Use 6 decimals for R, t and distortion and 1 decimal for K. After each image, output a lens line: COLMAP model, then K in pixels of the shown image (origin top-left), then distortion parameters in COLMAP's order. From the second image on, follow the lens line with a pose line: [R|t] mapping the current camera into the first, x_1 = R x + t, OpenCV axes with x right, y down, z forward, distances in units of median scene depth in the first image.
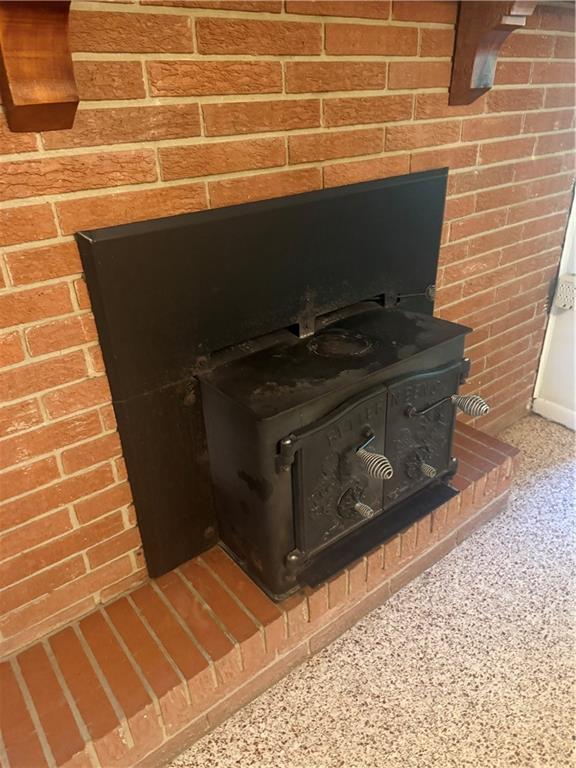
lens RADIAL K [[546.5, 0, 281.5], [0, 546.5, 382.0], [0, 0, 1]] dist [-0.013128, -0.014673]
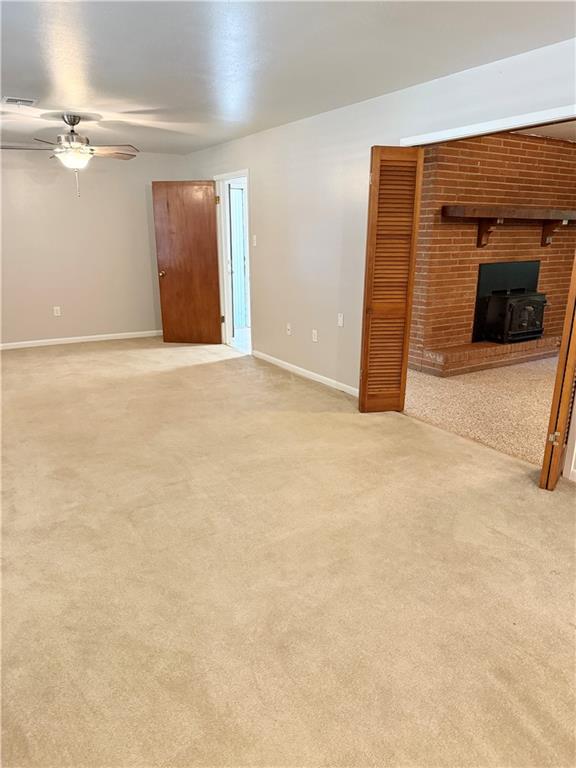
lens RADIAL K [[546.5, 0, 287.3], [0, 546.5, 388.3], [0, 0, 1]] dist [-0.013128, -0.014673]
pose [[0.992939, 0.070807, -0.095176, -1.455179], [-0.087530, 0.978840, -0.184960, 1.900279], [0.080066, 0.191985, 0.978126, -3.843467]]
